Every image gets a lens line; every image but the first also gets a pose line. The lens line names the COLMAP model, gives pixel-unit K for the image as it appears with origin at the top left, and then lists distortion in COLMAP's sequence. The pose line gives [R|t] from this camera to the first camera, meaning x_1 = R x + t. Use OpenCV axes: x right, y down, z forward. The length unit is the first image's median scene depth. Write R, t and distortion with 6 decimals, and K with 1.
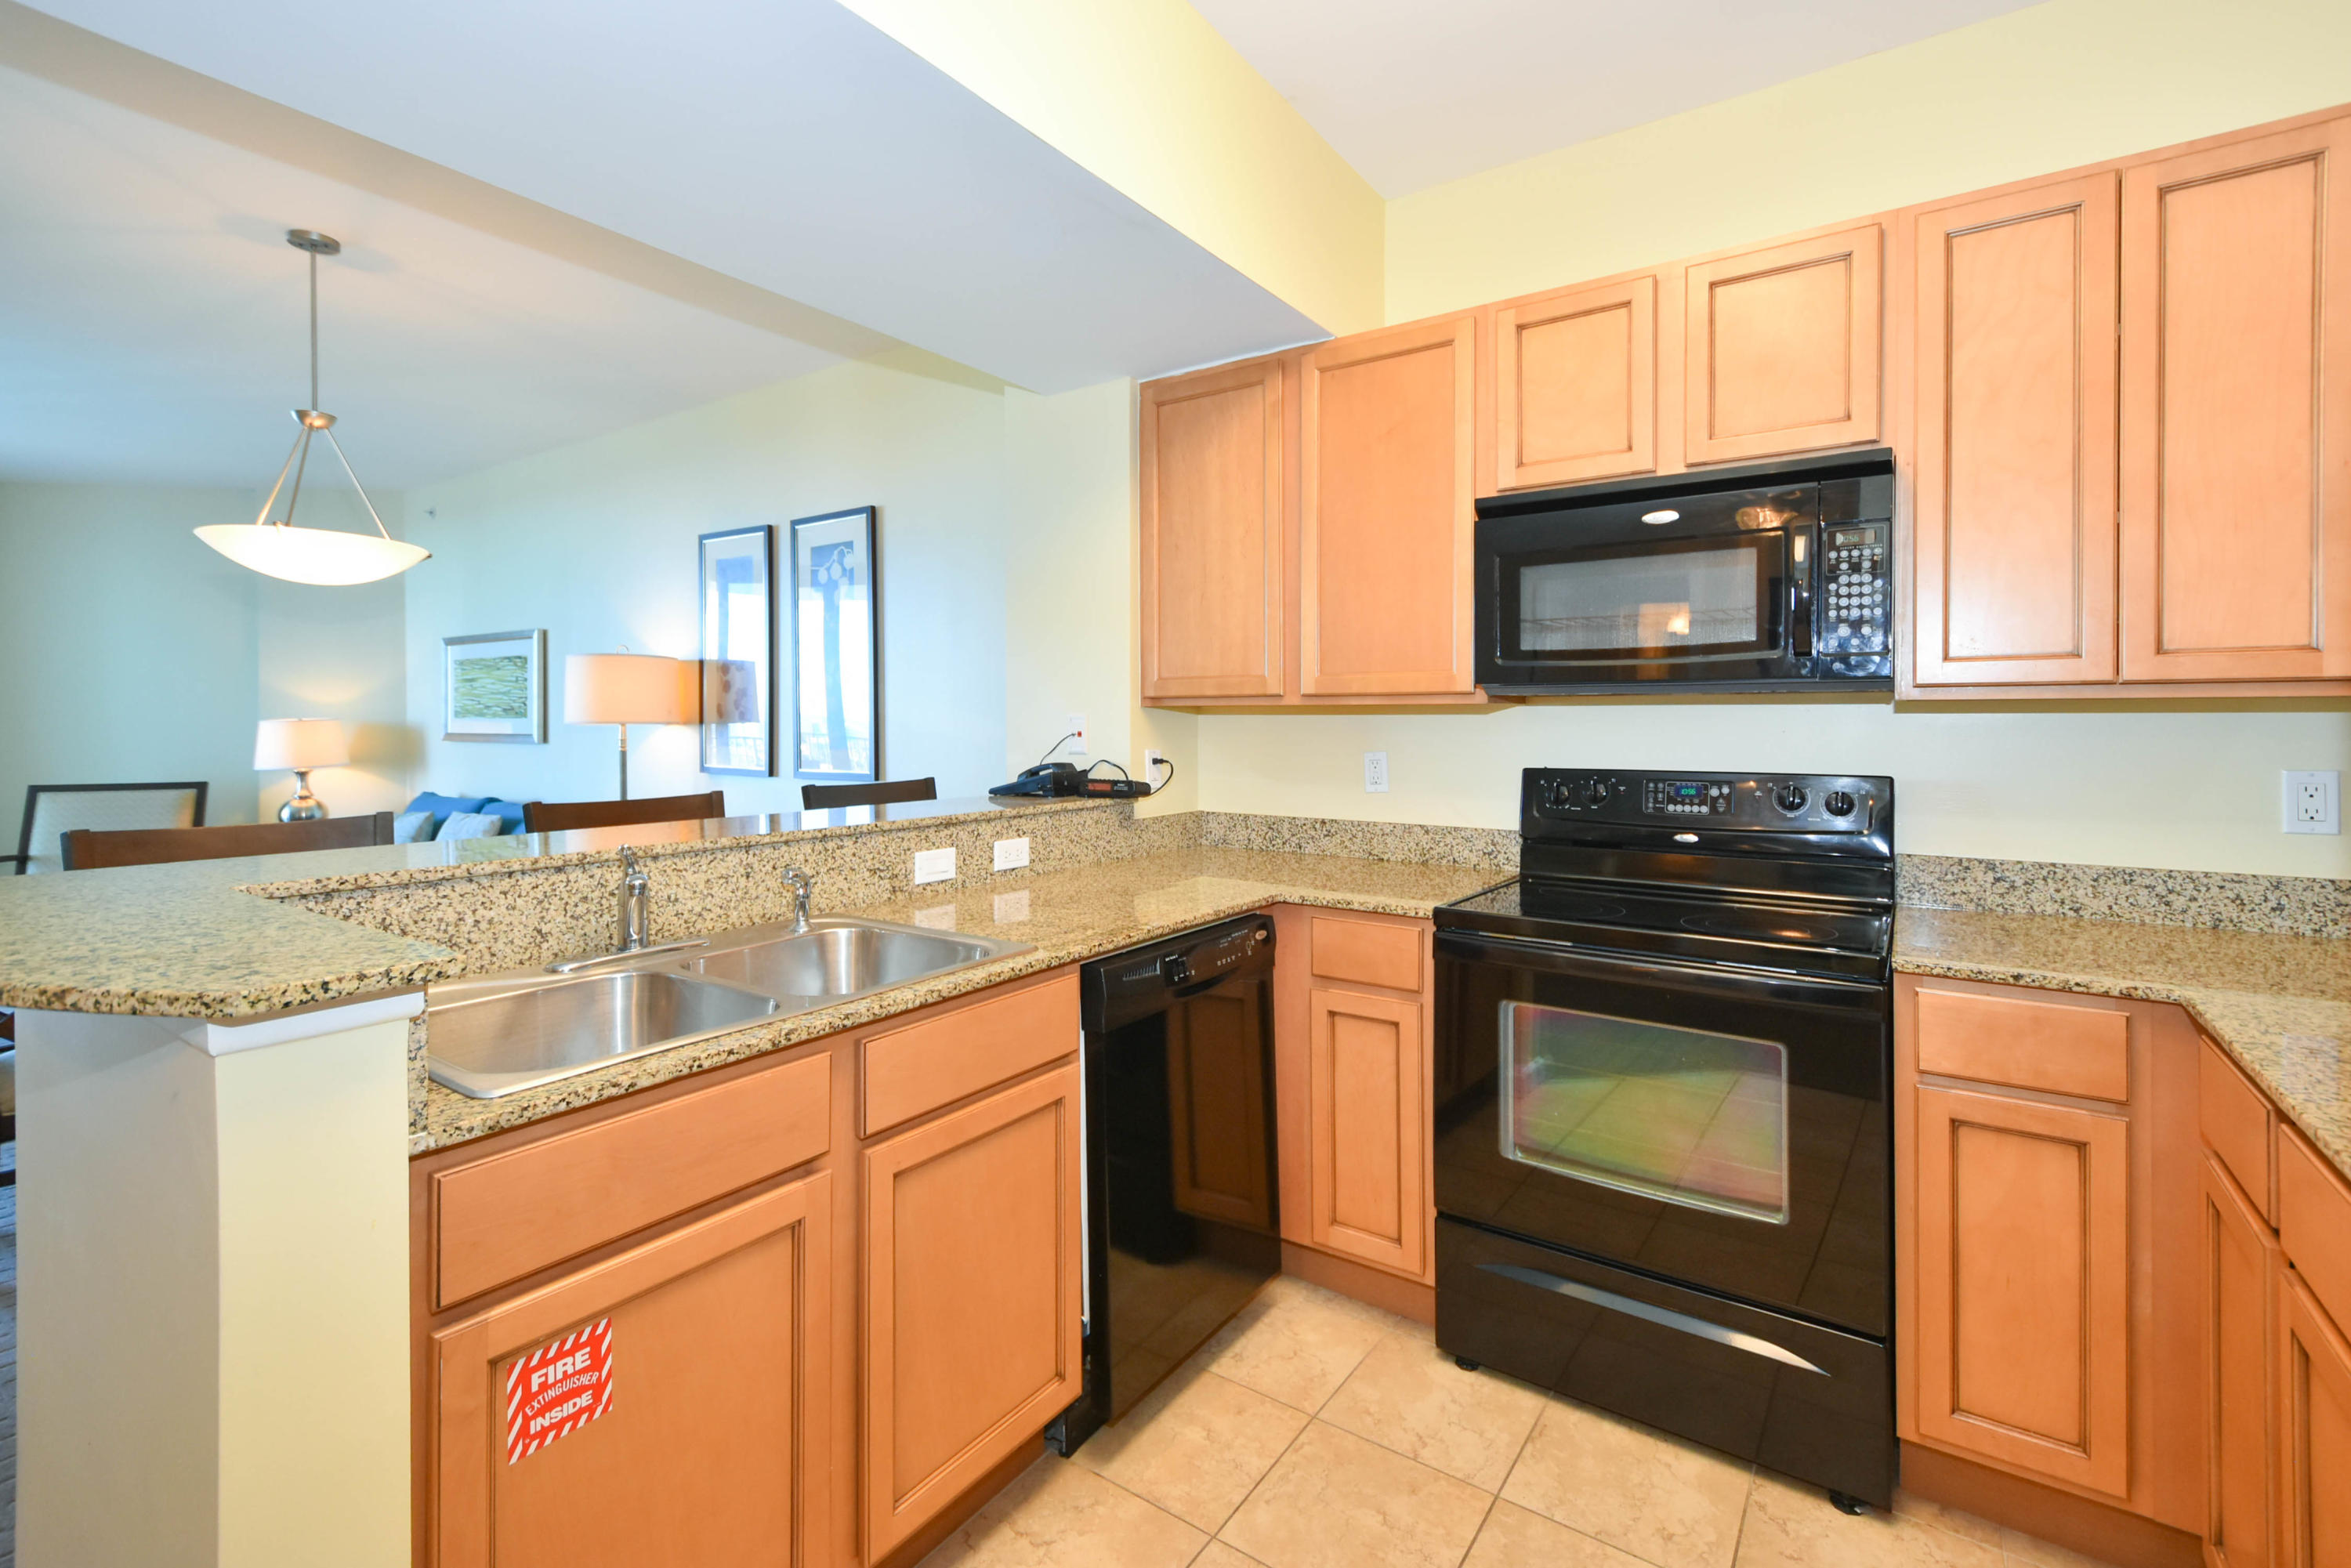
lens RADIAL K [[1067.6, 0, 1128.3], [0, 1067.6, 718.4], [0, 0, 1]] dist [0.025766, -0.005616]
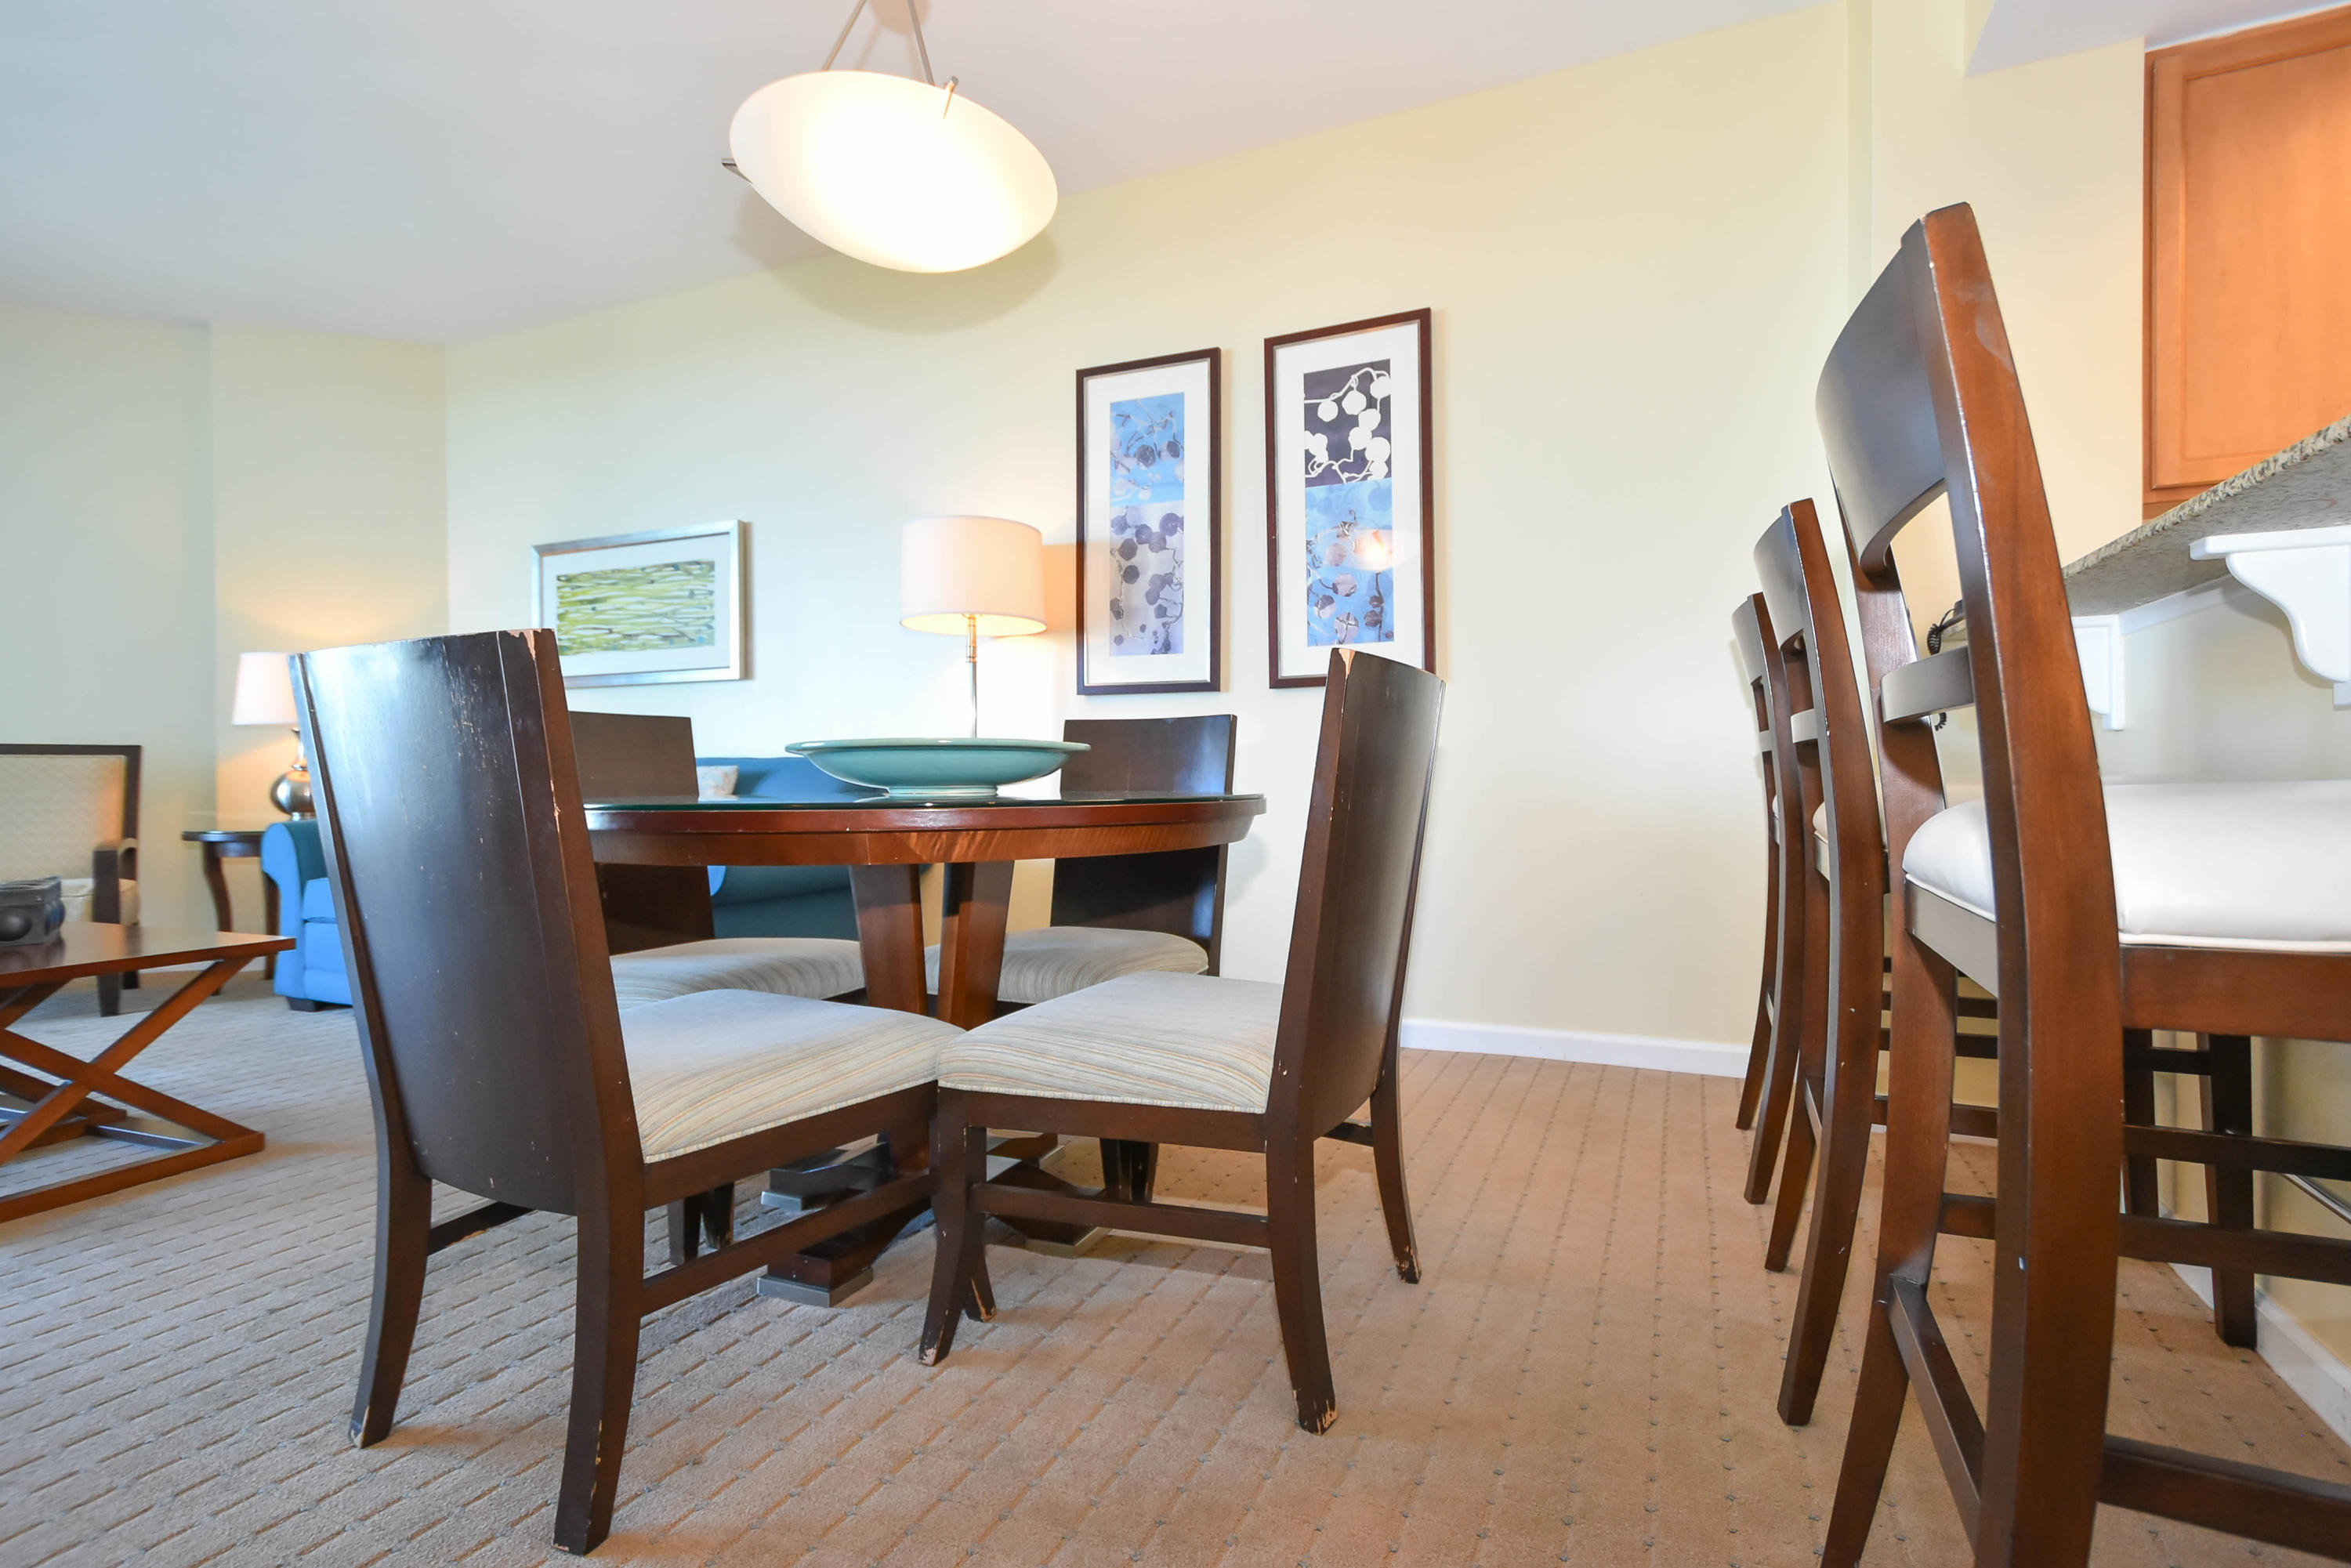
lens RADIAL K [[1067.6, 0, 1175.3], [0, 1067.6, 773.5], [0, 0, 1]] dist [0.025766, -0.005616]
pose [[0.975092, -0.005238, 0.221739, -0.510124], [0.005636, 0.999983, -0.001161, 0.108807], [-0.221730, 0.002382, 0.975105, 0.275717]]
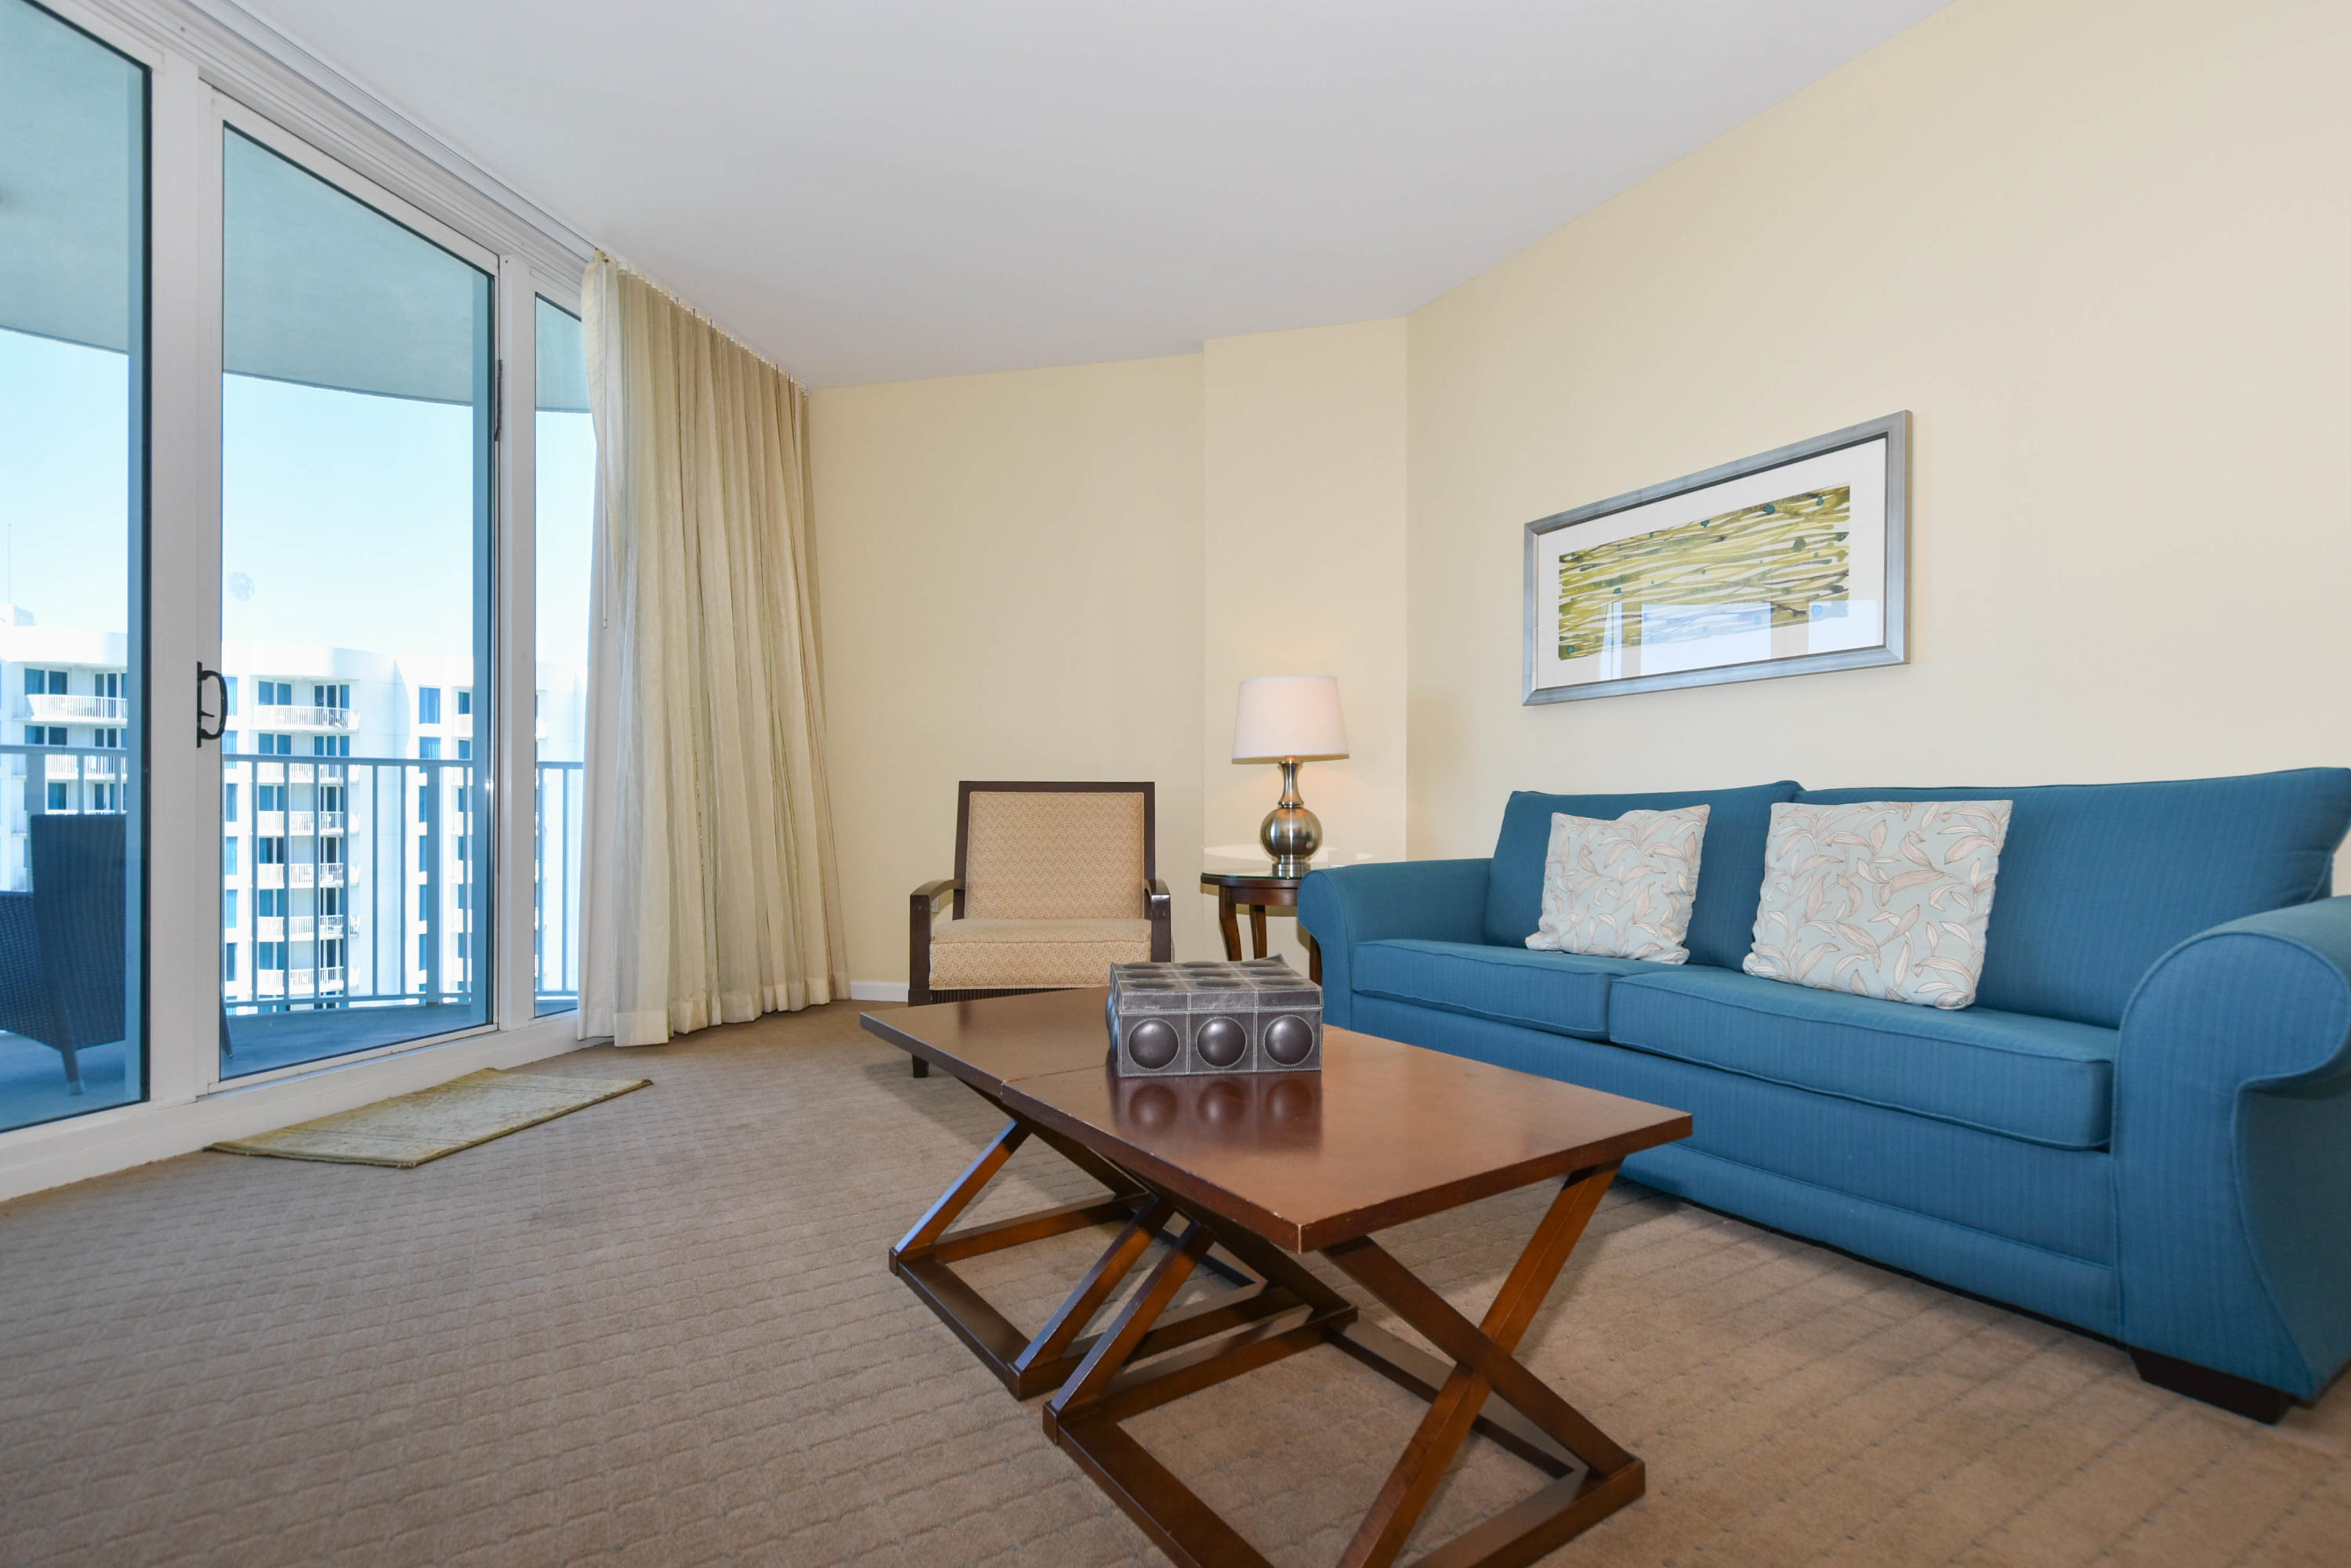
lens RADIAL K [[1067.6, 0, 1192.0], [0, 1067.6, 807.5], [0, 0, 1]] dist [0.025766, -0.005616]
pose [[0.925603, -0.005614, -0.378454, -0.791436], [0.005025, 0.999984, -0.002542, 0.102311], [0.378463, 0.000451, 0.925617, 0.554988]]
